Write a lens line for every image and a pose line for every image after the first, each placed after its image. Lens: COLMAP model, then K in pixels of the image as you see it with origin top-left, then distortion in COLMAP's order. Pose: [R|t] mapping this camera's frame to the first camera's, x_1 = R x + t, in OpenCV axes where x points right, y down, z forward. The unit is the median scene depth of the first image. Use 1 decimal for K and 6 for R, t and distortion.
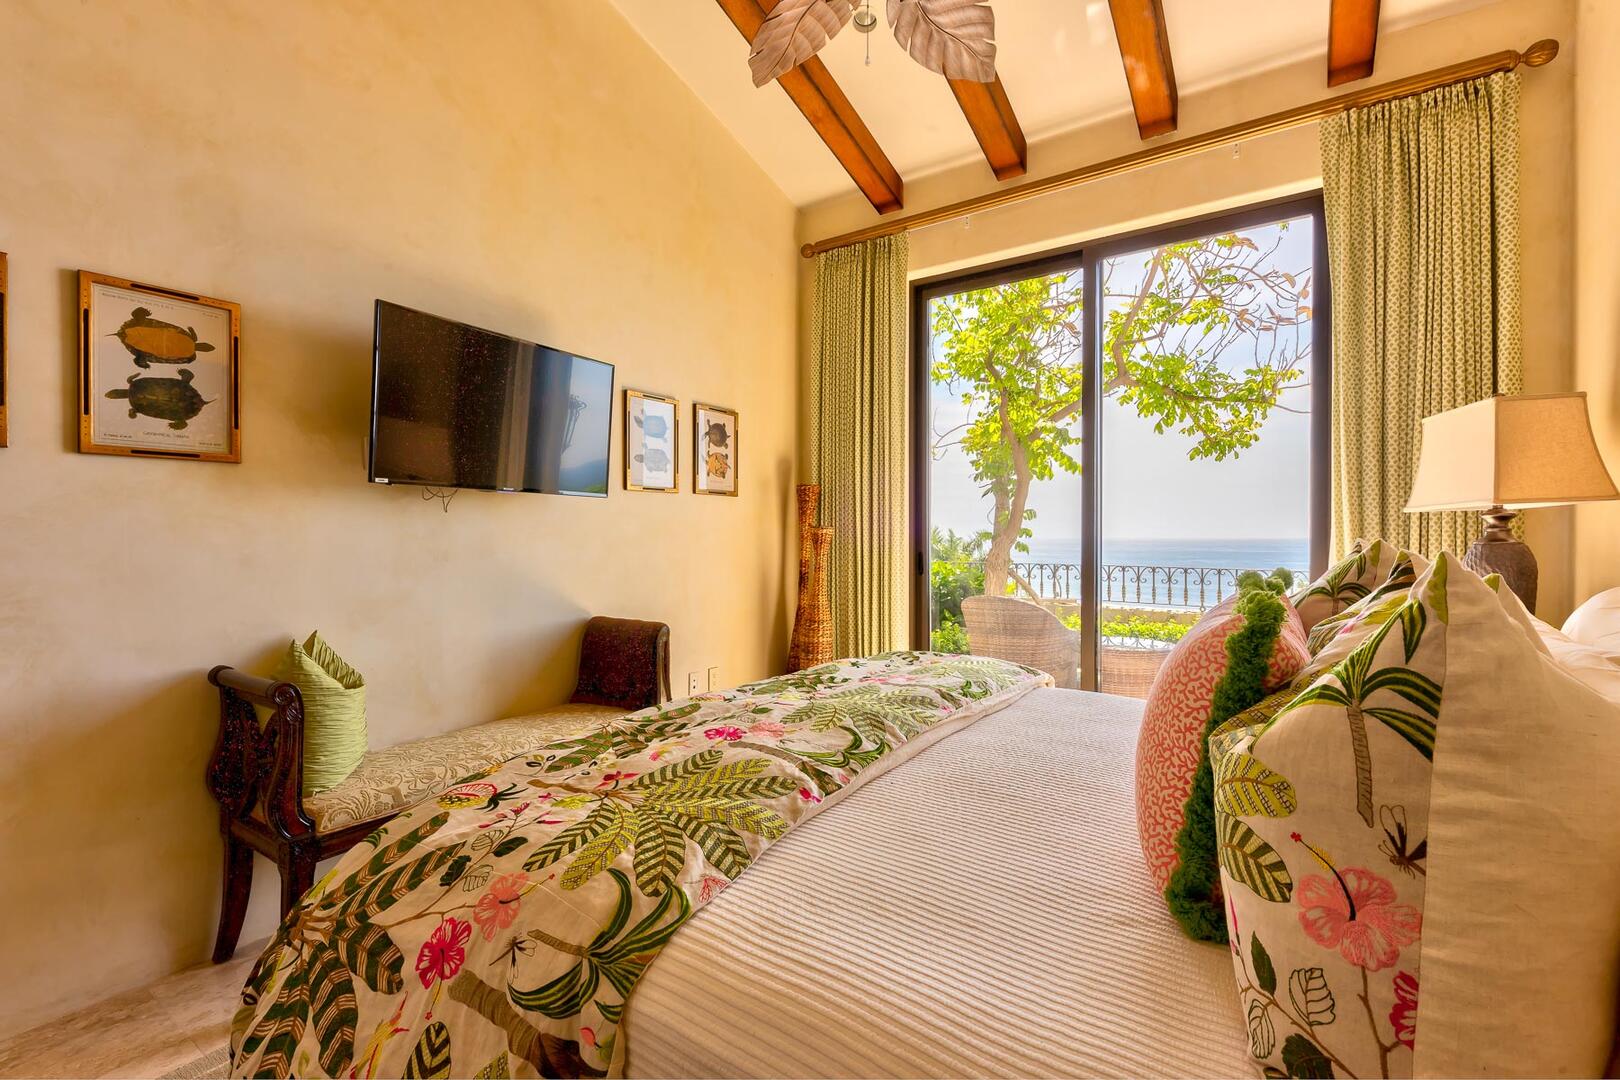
lens RADIAL K [[711.4, 0, 808.2], [0, 711.4, 538.9], [0, 0, 1]] dist [0.019383, -0.009994]
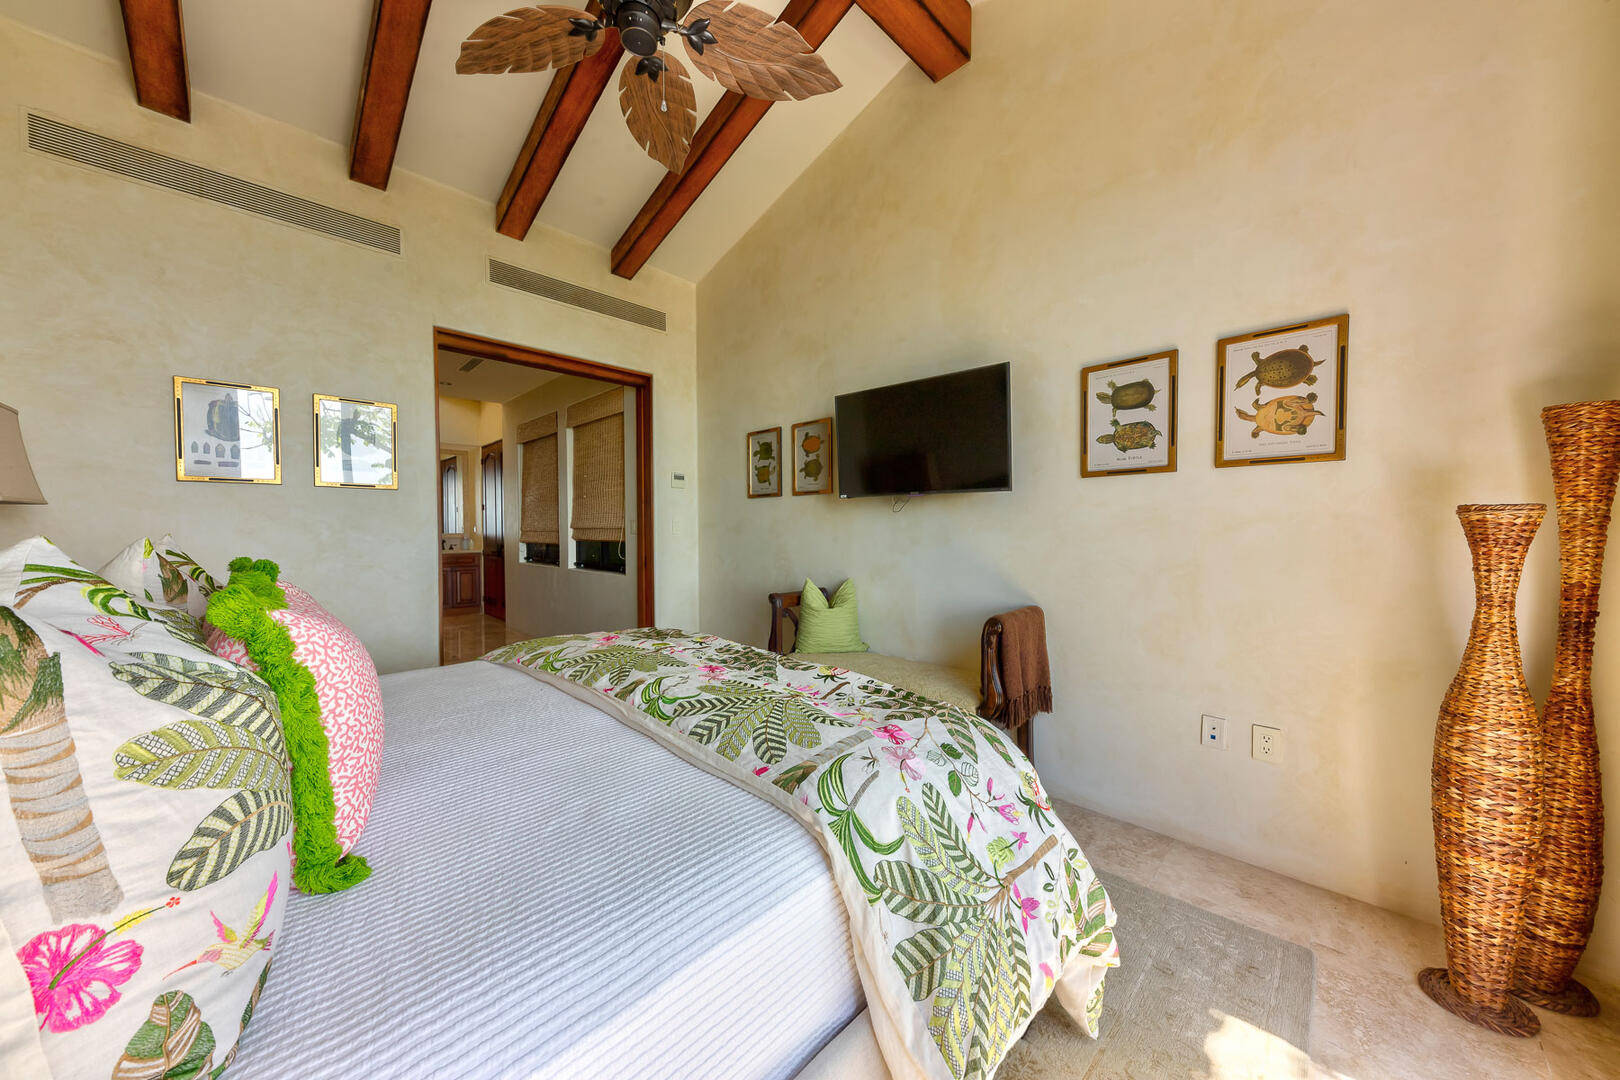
lens RADIAL K [[553.1, 0, 820.7], [0, 553.1, 531.4], [0, 0, 1]] dist [-0.000049, 0.000010]
pose [[-0.180357, 0.014193, -0.983499, 0.491285], [0.001648, 0.999899, 0.014127, -0.009874], [0.983600, 0.000927, -0.180363, 0.770877]]
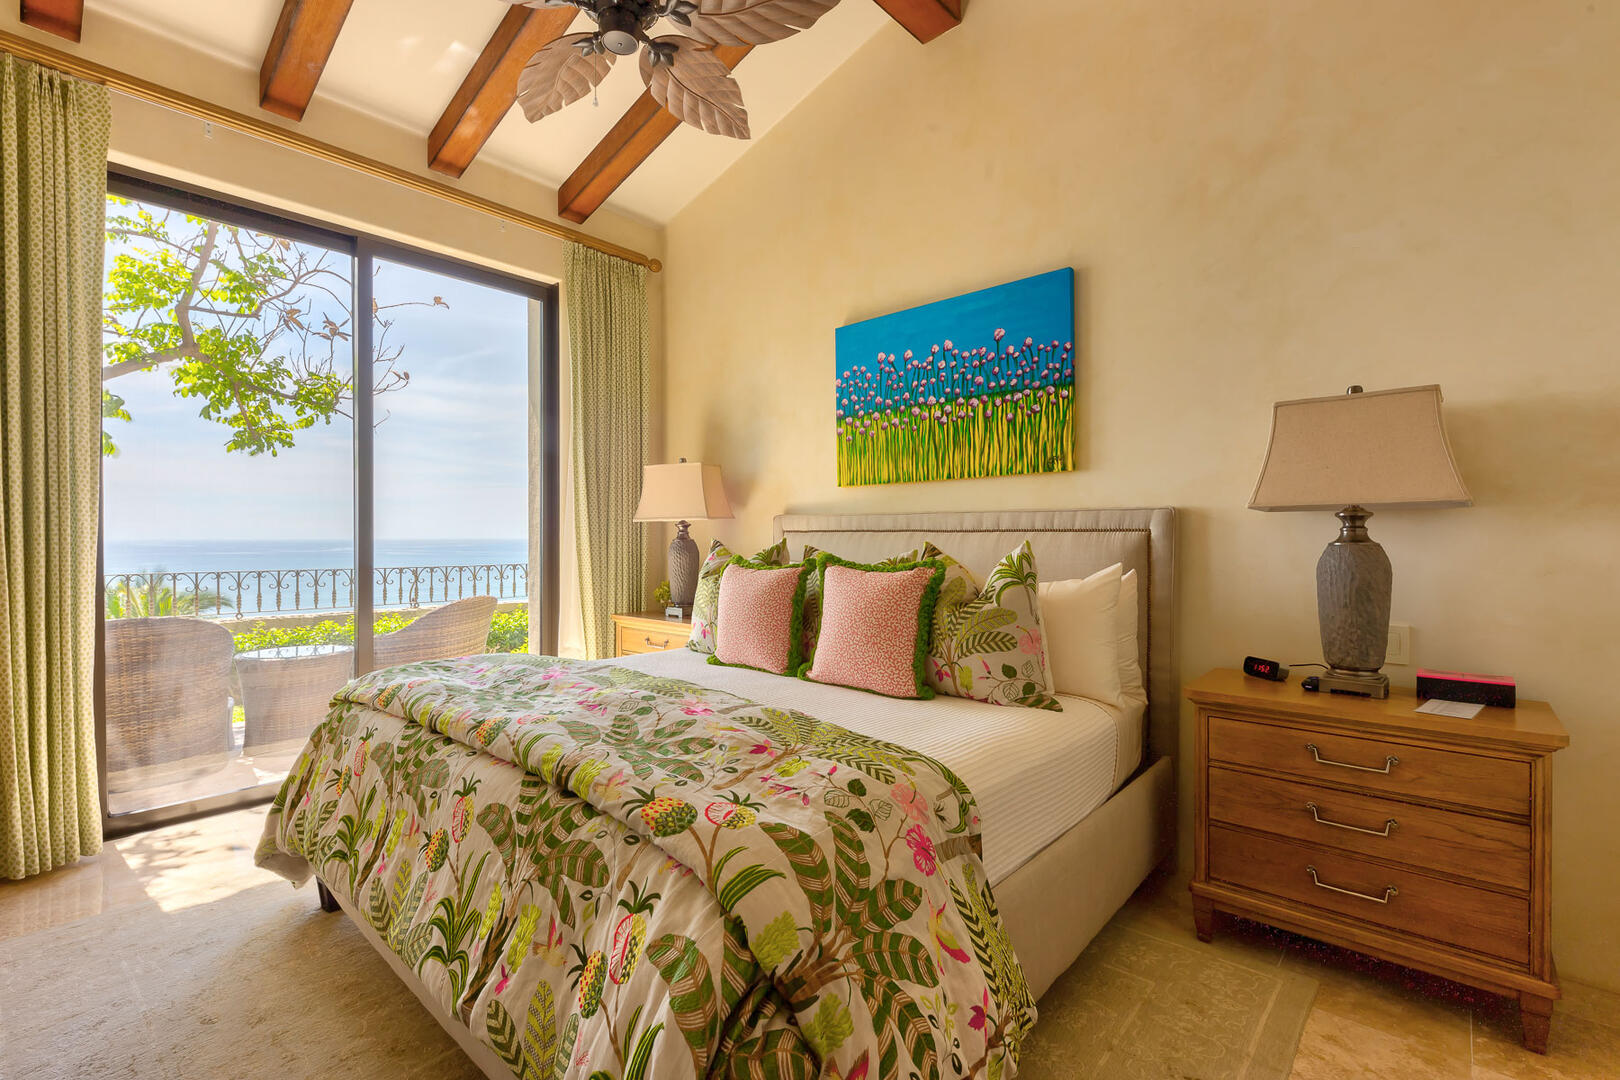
lens RADIAL K [[711.4, 0, 808.2], [0, 711.4, 538.9], [0, 0, 1]] dist [0.019383, -0.009994]
pose [[0.139318, -0.005073, 0.990235, -0.894655], [0.006662, 0.999969, 0.004186, -0.002826], [-0.990225, 0.006013, 0.139347, 0.495278]]
